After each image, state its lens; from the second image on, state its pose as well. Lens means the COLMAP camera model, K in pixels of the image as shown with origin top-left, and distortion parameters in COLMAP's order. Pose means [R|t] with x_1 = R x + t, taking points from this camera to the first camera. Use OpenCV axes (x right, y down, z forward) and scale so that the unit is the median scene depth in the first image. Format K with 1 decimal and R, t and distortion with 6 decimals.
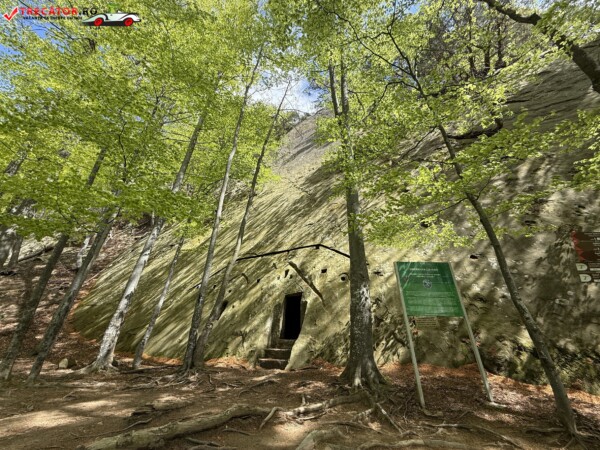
lens RADIAL K [[238.0, 0, 299.5], [0, 238.0, 224.4], [0, 0, 1]] dist [-0.000040, 0.000044]
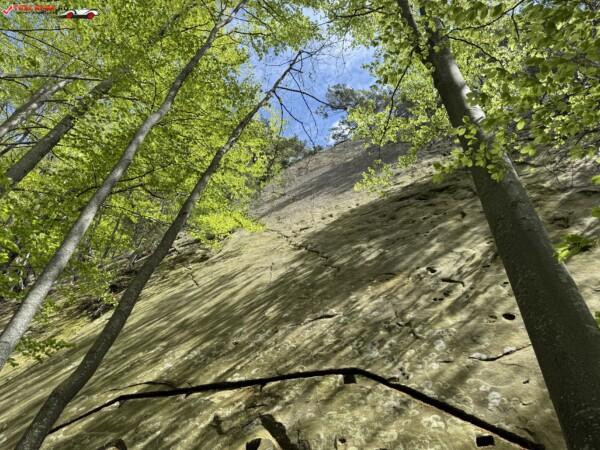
lens RADIAL K [[420.9, 0, 299.5], [0, 420.9, 224.0], [0, 0, 1]] dist [0.086127, -0.110937]
pose [[0.994828, 0.101181, 0.008874, -0.032604], [-0.094272, 0.952344, -0.290091, 0.096651], [-0.037803, 0.287754, 0.956958, 0.476736]]
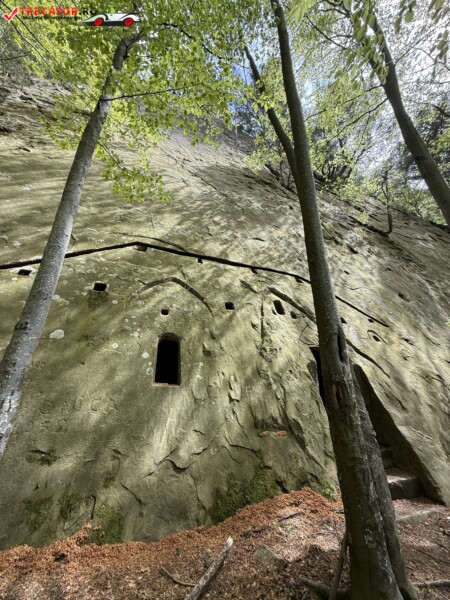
lens RADIAL K [[238.0, 0, 225.6], [0, 238.0, 297.7], [0, 0, 1]] dist [0.001152, -0.000228]
pose [[0.671473, 0.256973, 0.695046, -0.708324], [-0.365115, 0.930923, 0.008550, 0.292584], [-0.644837, -0.259512, 0.718915, 0.860478]]
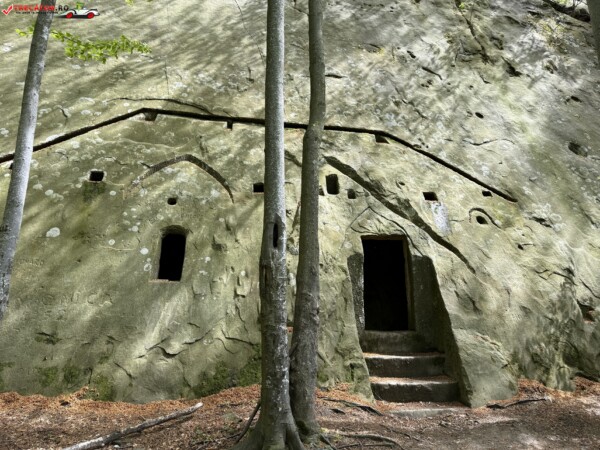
lens RADIAL K [[420.9, 0, 299.5], [0, 420.9, 224.0], [0, 0, 1]] dist [0.086127, -0.110937]
pose [[0.796440, 0.111461, 0.594357, -0.698683], [-0.292605, 0.931177, 0.217465, 0.162876], [-0.529213, -0.347109, 0.774241, 0.538889]]
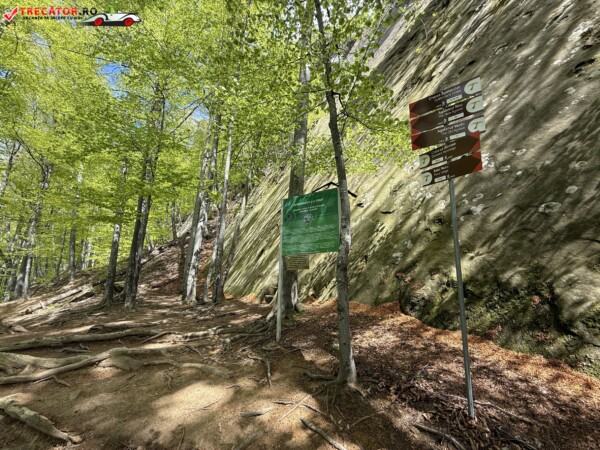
lens RADIAL K [[238.0, 0, 299.5], [0, 238.0, 224.4], [0, 0, 1]] dist [-0.000040, 0.000044]
pose [[0.864337, -0.147264, -0.480869, 0.547290], [0.255704, 0.952036, 0.168058, 0.071223], [0.433056, -0.268219, 0.860536, 0.144571]]
